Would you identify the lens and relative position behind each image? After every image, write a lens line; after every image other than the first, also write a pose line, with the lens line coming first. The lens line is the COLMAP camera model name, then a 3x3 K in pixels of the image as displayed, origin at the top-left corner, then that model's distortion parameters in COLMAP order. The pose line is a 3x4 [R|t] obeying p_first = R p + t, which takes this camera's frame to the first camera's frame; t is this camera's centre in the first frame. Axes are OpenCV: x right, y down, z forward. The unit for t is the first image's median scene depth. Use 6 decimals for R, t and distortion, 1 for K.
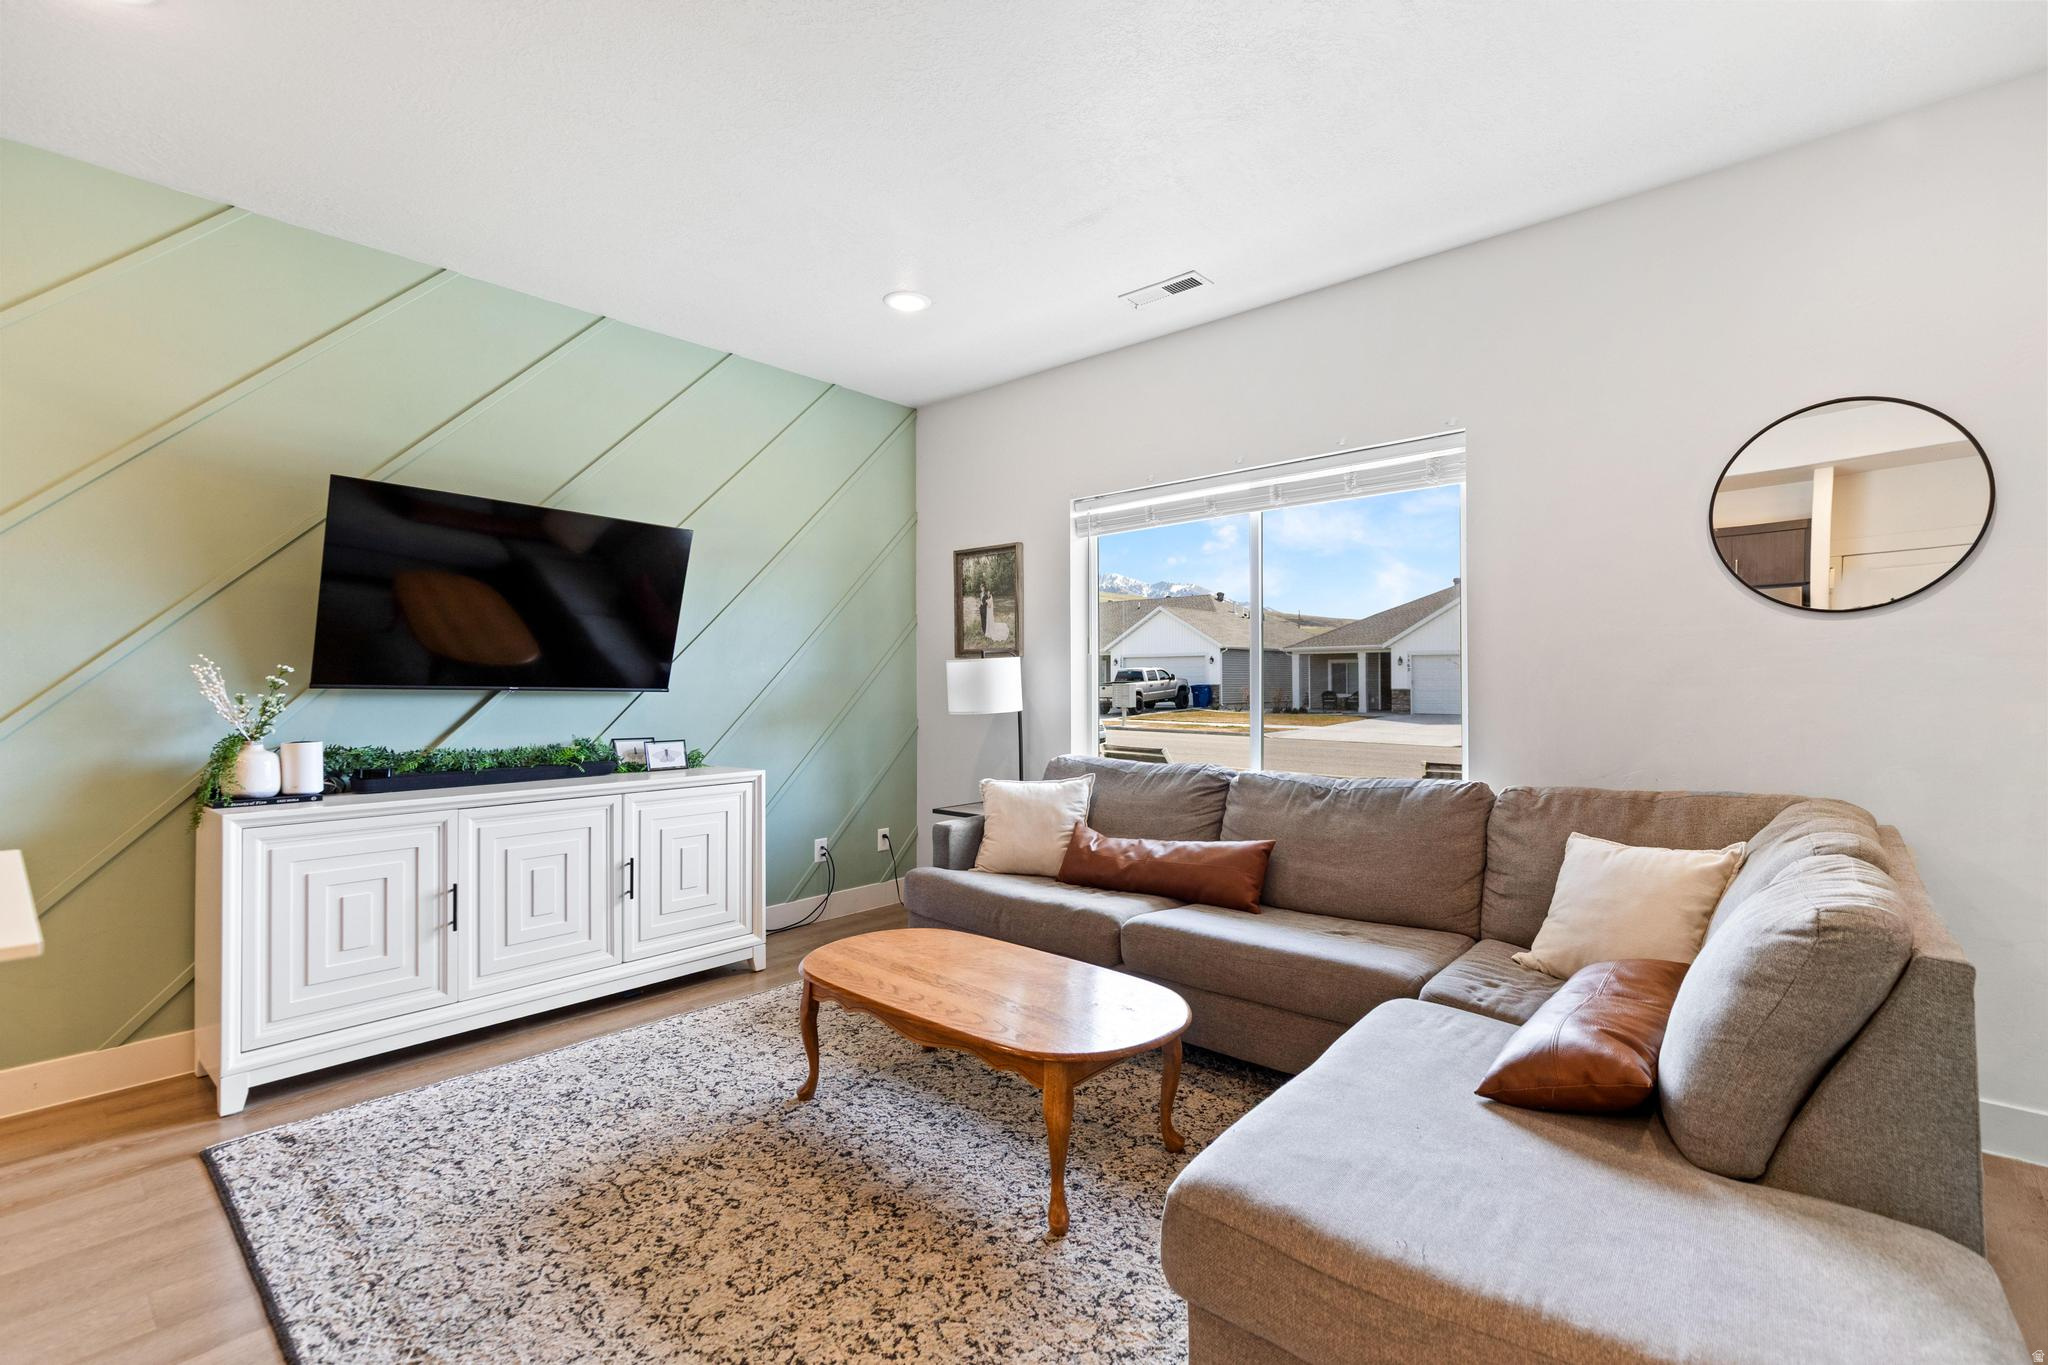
lens RADIAL K [[918.5, 0, 1028.1], [0, 918.5, 671.7], [0, 0, 1]] dist [0.008859, -0.000178]
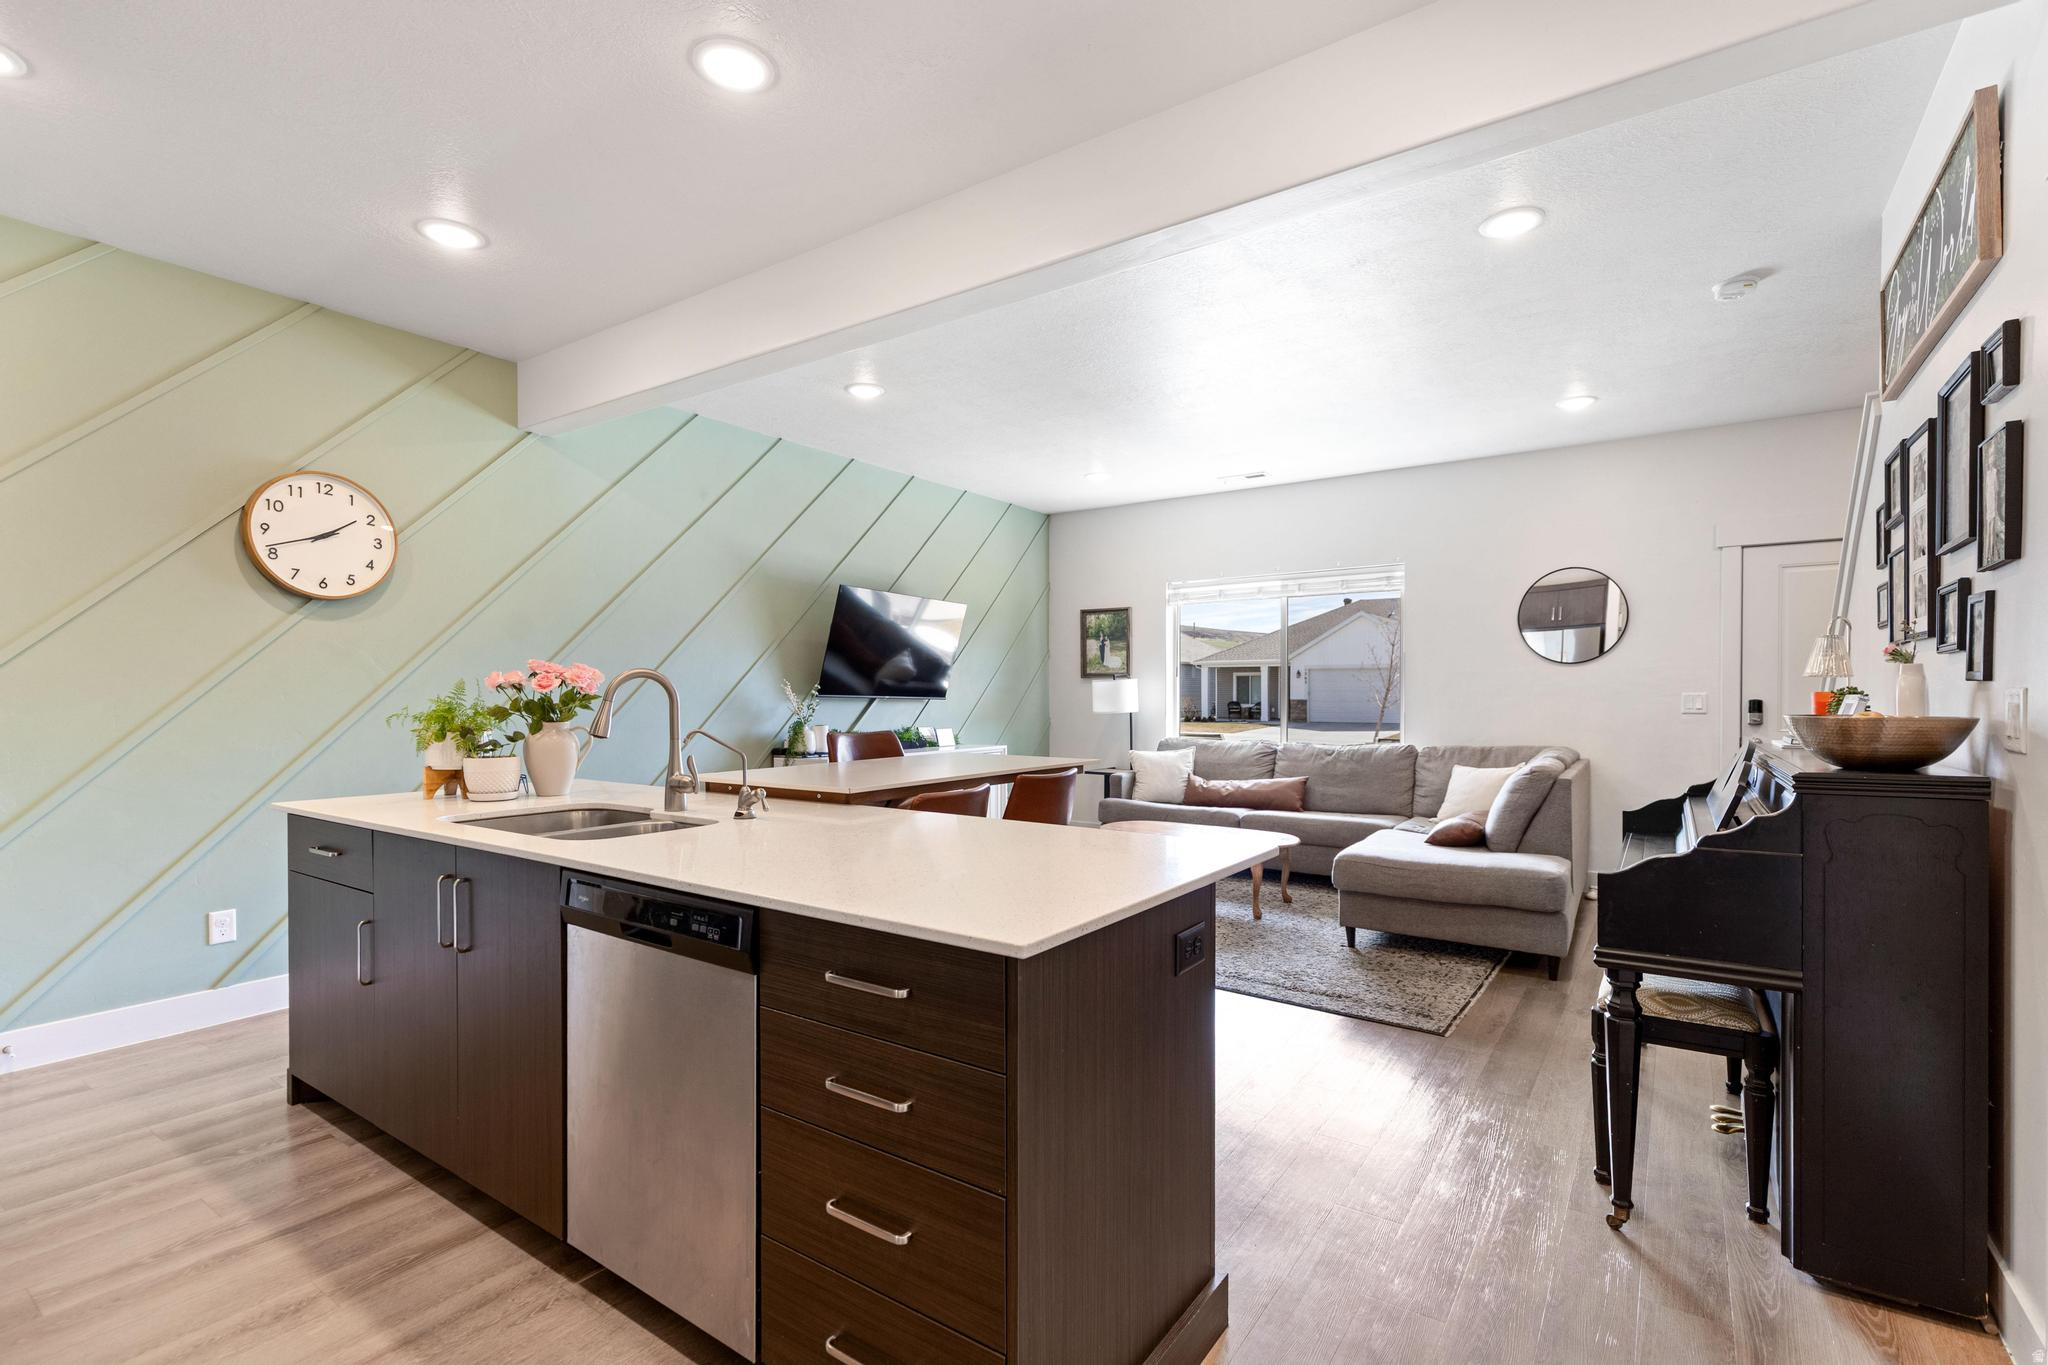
lens RADIAL K [[918.5, 0, 1030.3], [0, 918.5, 699.3], [0, 0, 1]] dist [0.008859, -0.000178]
pose [[0.993934, 0.000824, 0.109974, -0.449466], [-0.002866, 0.999826, 0.018418, -0.010223], [-0.109940, -0.018622, 0.993764, -0.727957]]
